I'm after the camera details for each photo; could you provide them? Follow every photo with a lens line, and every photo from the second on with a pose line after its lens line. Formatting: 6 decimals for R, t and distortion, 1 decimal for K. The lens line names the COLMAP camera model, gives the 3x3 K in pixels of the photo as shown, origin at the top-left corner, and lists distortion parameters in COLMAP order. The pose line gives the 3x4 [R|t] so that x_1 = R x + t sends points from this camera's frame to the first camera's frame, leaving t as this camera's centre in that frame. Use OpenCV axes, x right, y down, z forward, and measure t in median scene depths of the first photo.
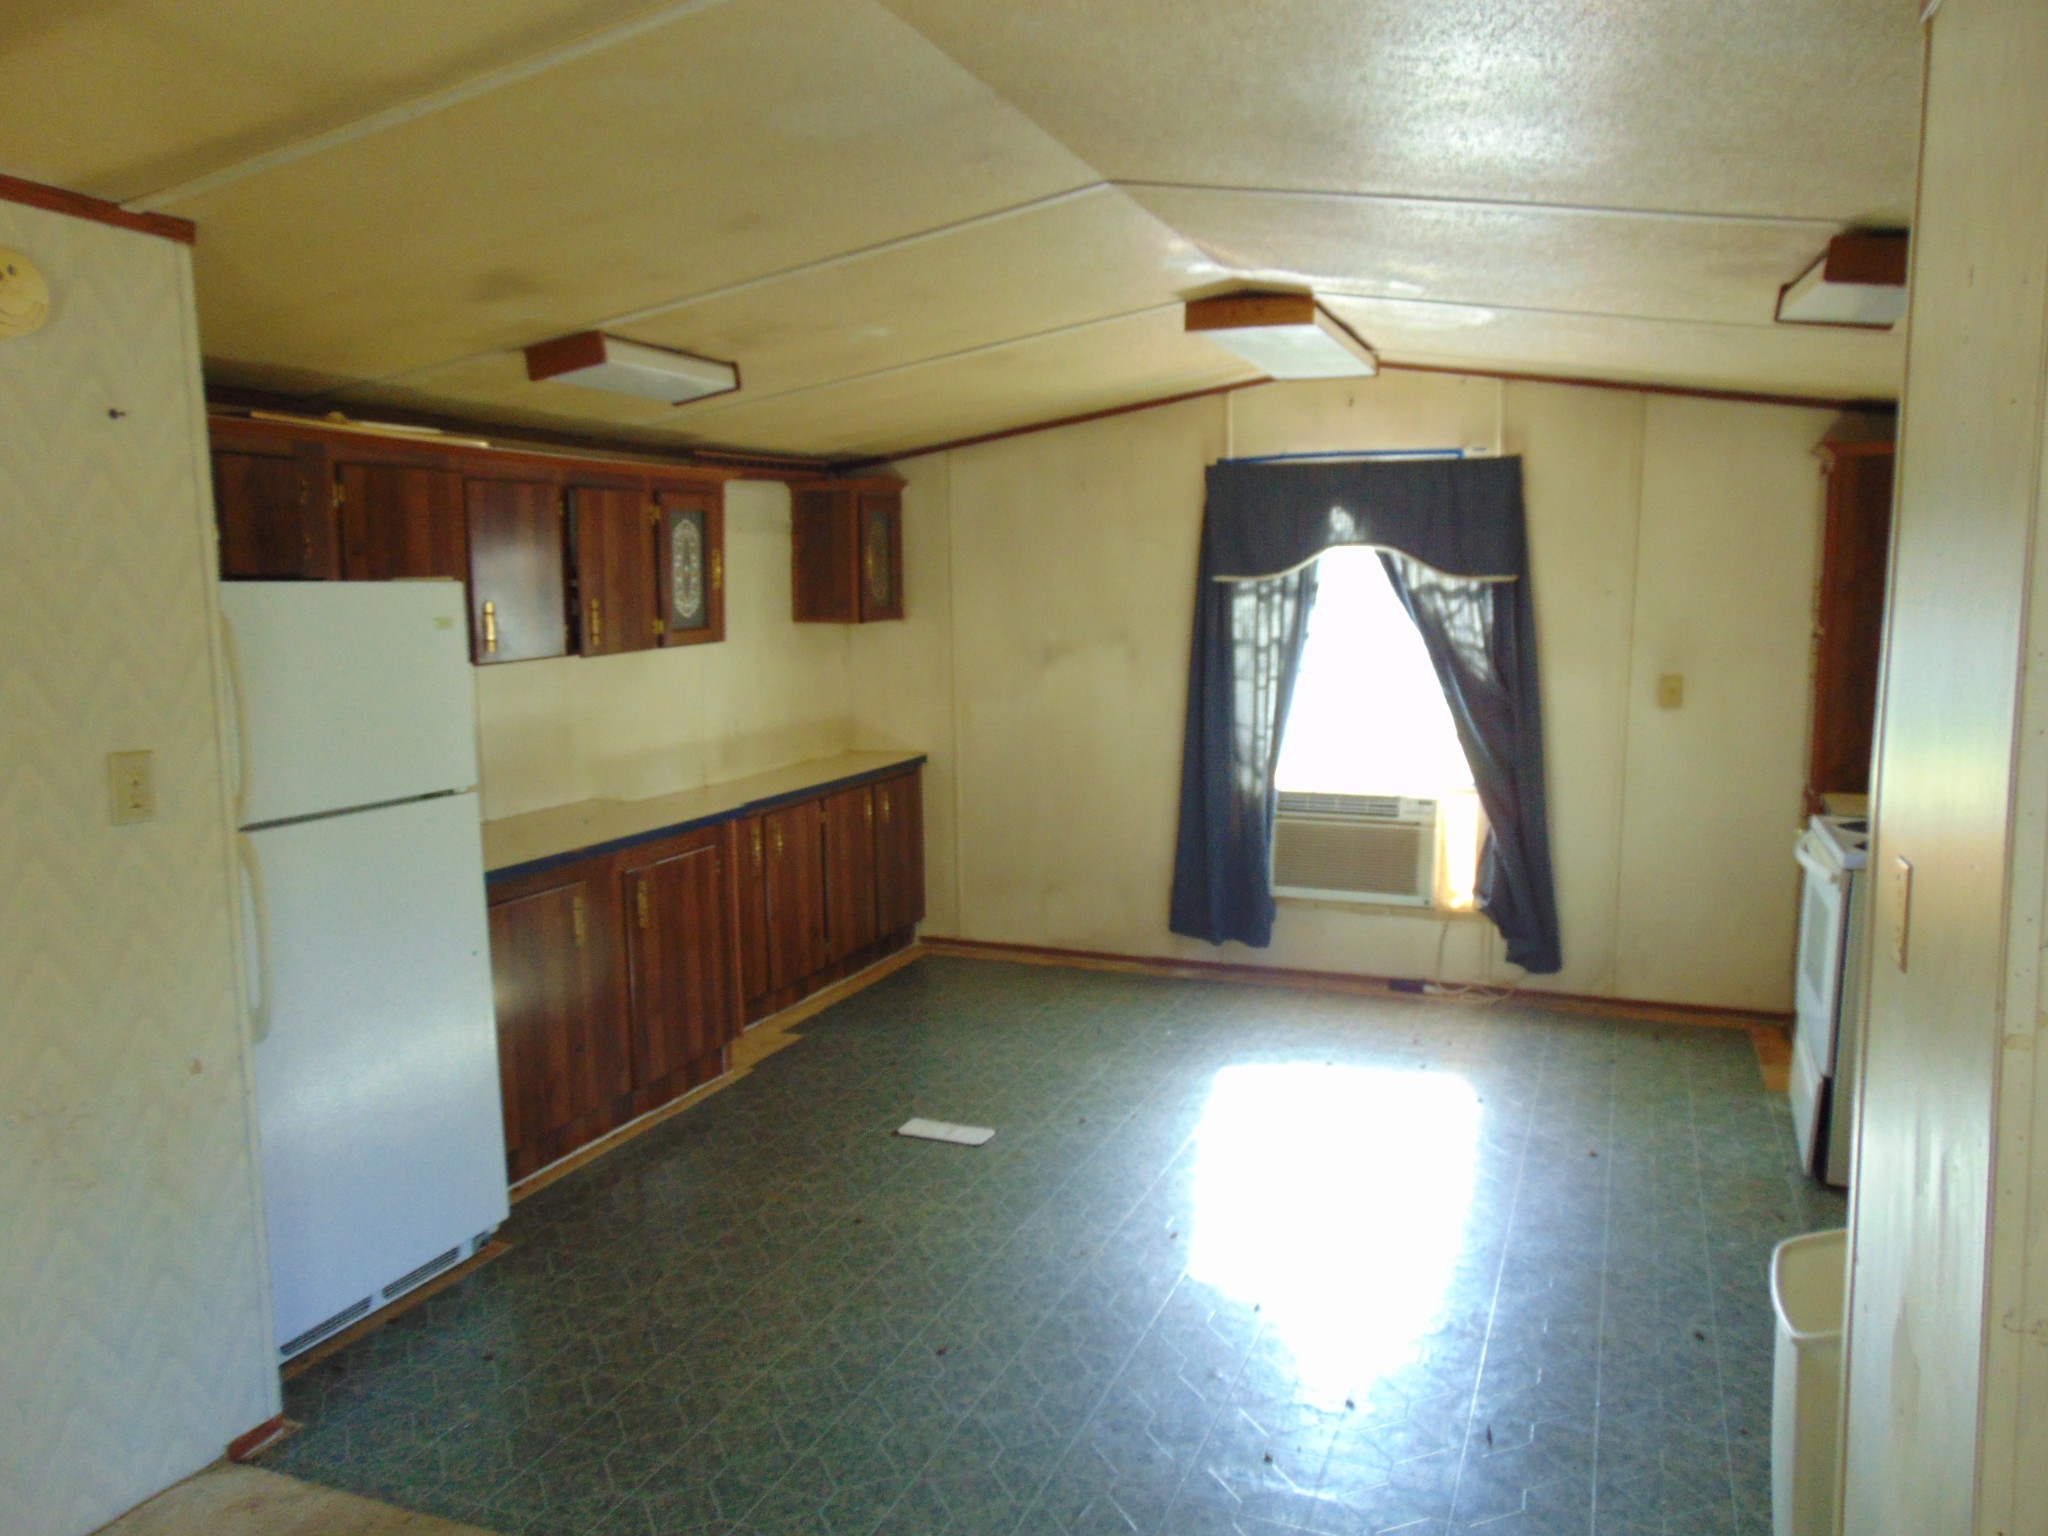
lens RADIAL K [[1541.2, 0, 1018.0], [0, 1541.2, 762.1], [0, 0, 1]] dist [-0.027439, 0.063897]
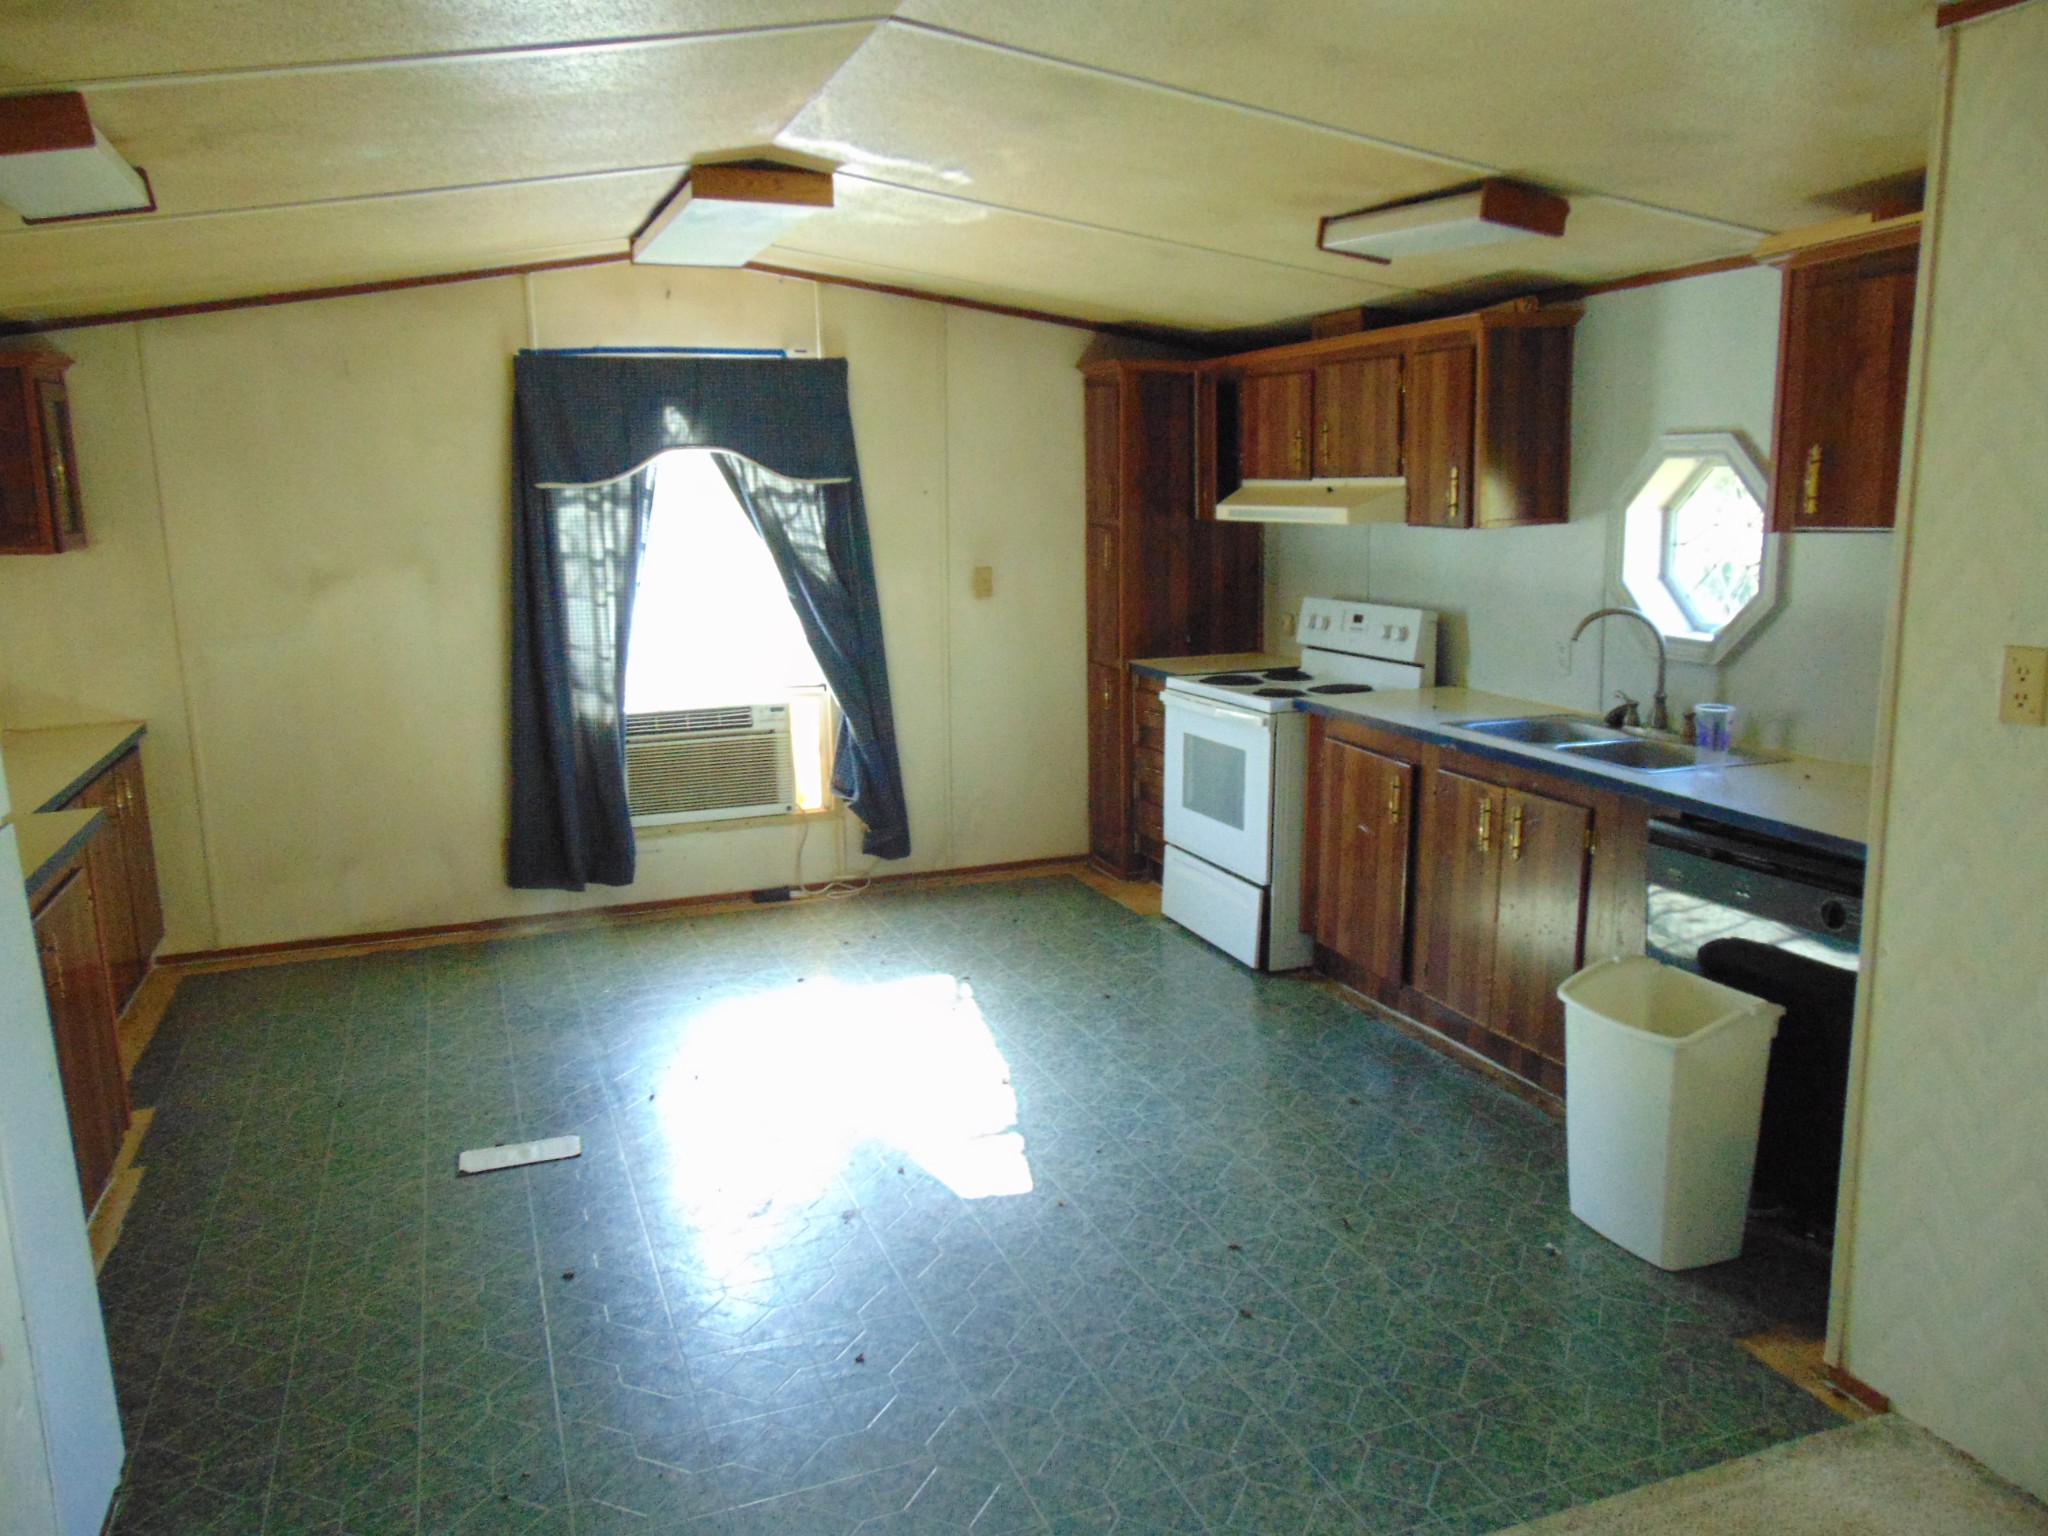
lens RADIAL K [[1541.2, 0, 1018.0], [0, 1541.2, 762.1], [0, 0, 1]] dist [-0.027439, 0.063897]
pose [[0.738353, -0.130762, 0.661616, -0.281238], [0.096363, 0.991413, 0.088404, -0.012750], [-0.667495, -0.001518, 0.744613, 0.155420]]
